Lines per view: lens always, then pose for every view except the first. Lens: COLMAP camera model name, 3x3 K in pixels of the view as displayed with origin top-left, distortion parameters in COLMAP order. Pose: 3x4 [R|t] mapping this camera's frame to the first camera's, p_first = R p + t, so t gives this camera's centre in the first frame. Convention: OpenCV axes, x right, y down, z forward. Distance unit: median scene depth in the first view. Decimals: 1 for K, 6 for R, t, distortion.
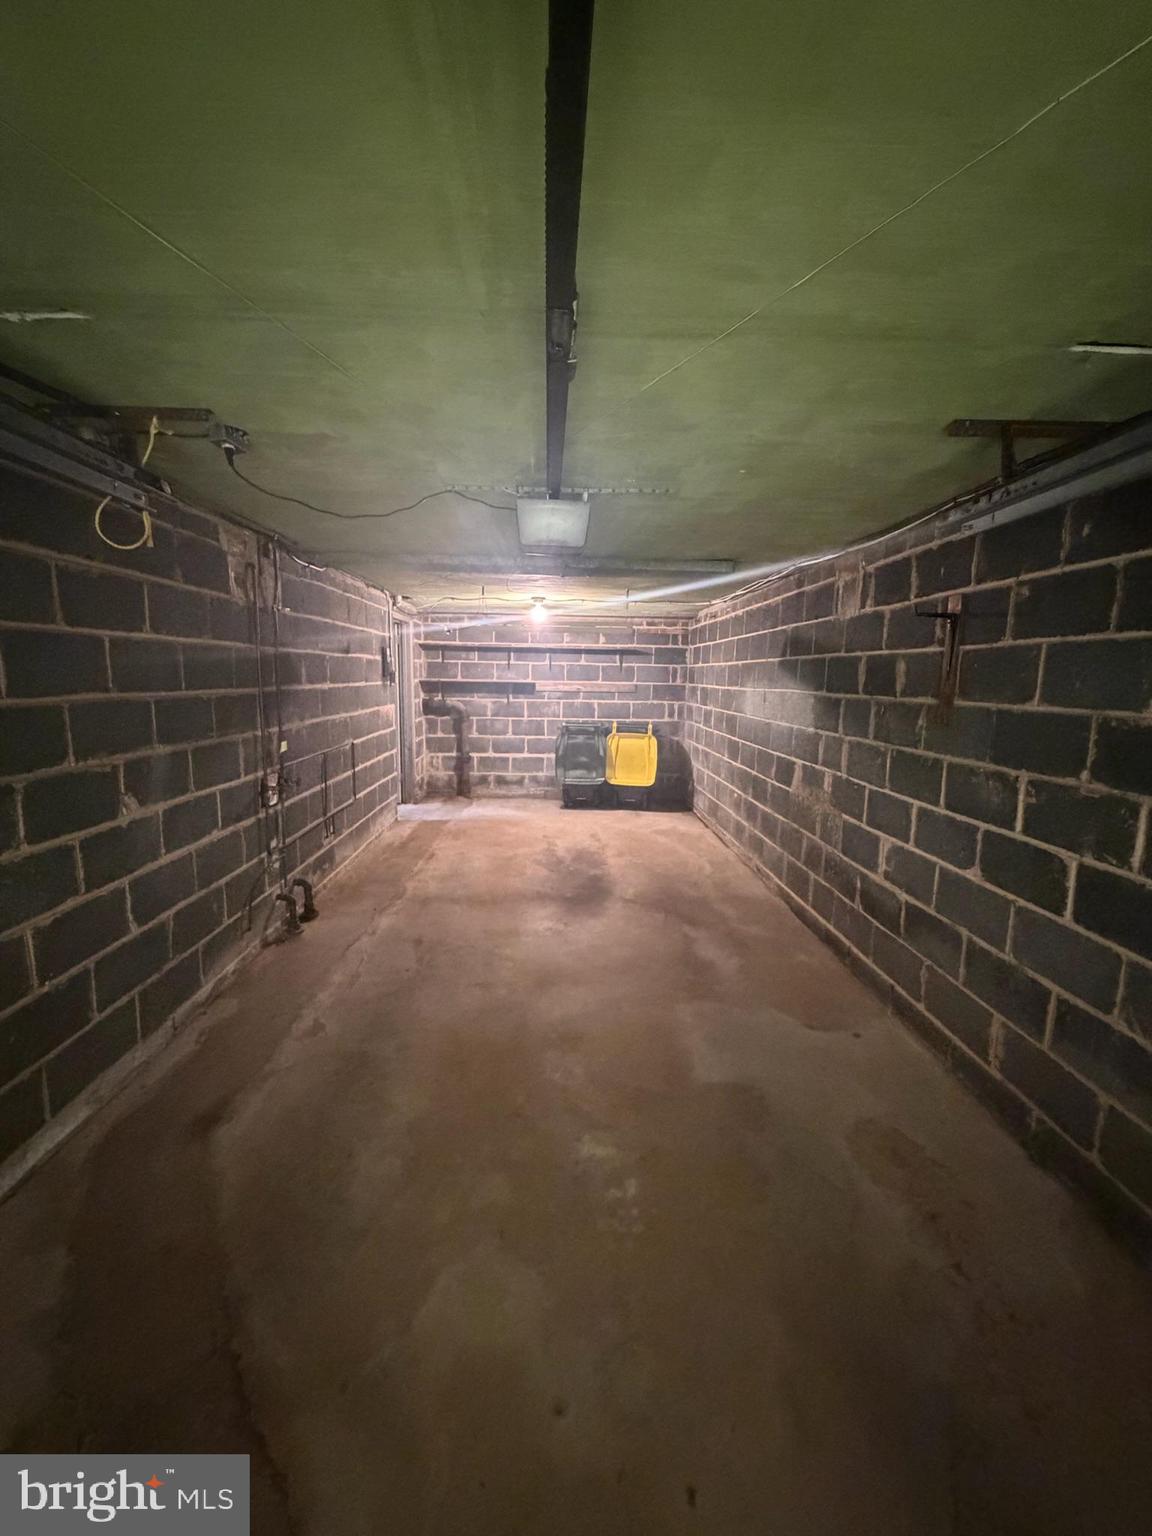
lens RADIAL K [[614.9, 0, 577.4], [0, 614.9, 764.0], [0, 0, 1]] dist [-0.002675, 0.000118]
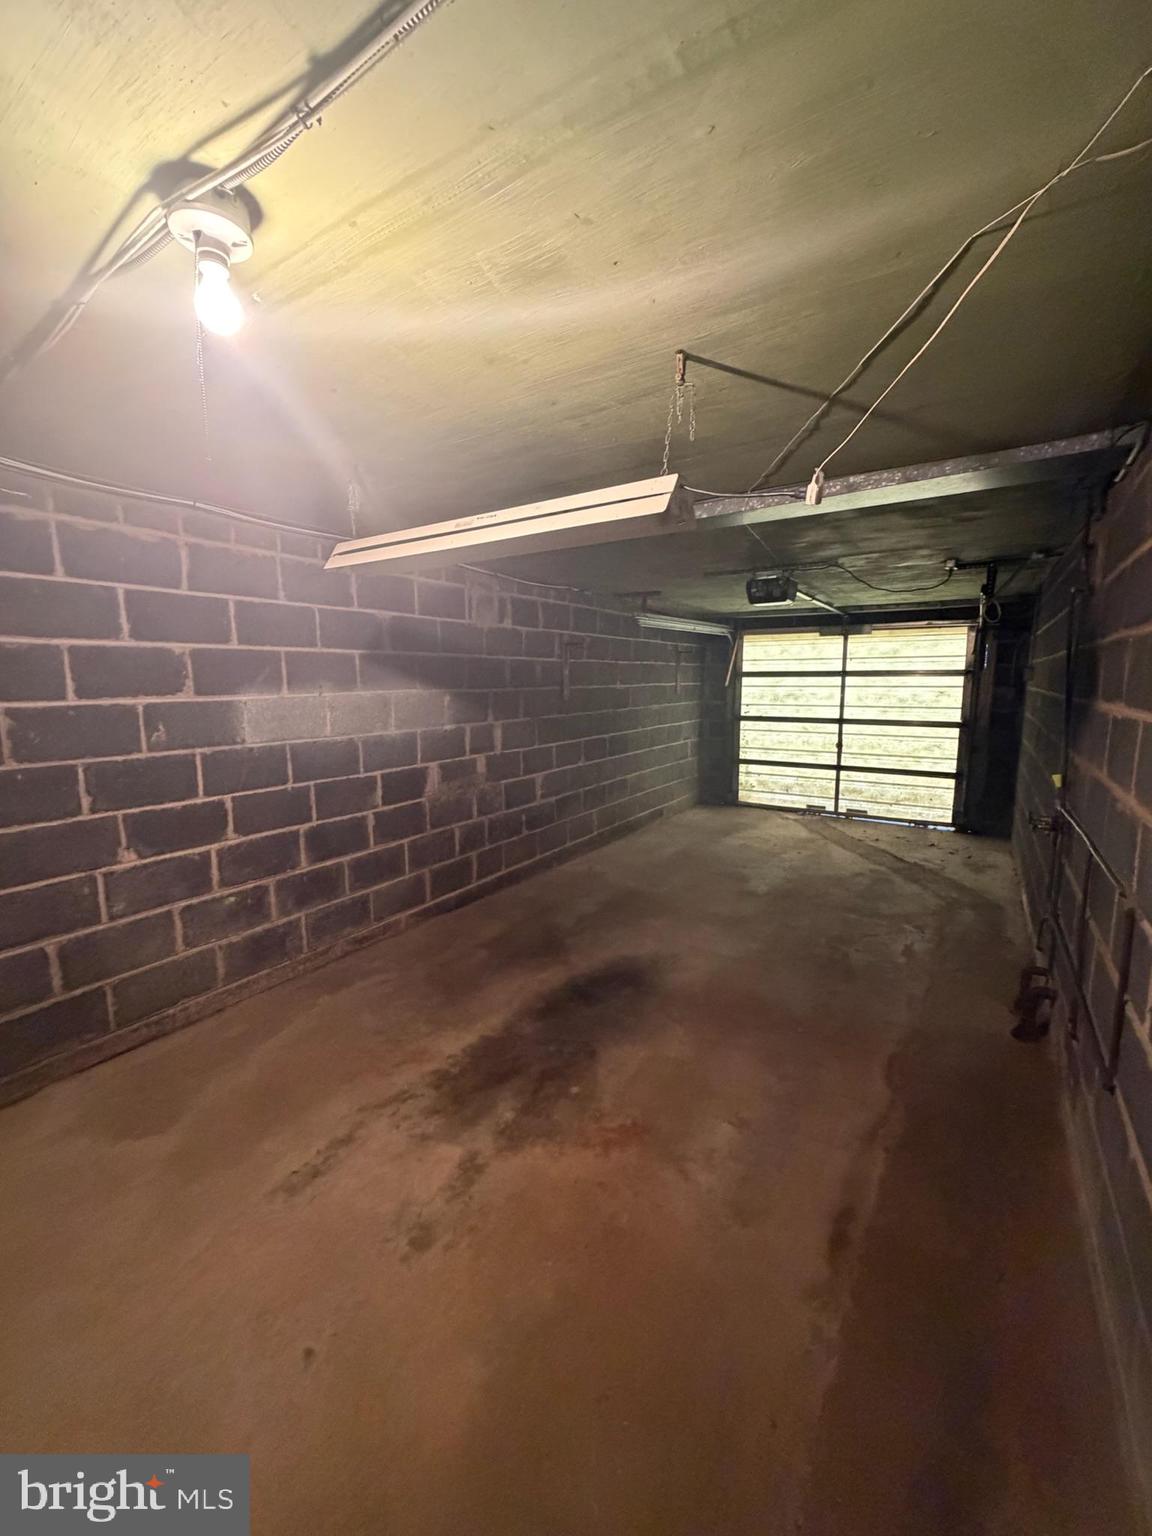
lens RADIAL K [[614.9, 0, 577.4], [0, 614.9, 764.0], [0, 0, 1]] dist [-0.002675, 0.000118]
pose [[-0.818536, -0.093085, 0.566864, -0.367790], [0.071884, 0.962430, 0.261841, -0.240961], [-0.569940, 0.255074, -0.781092, 1.634375]]
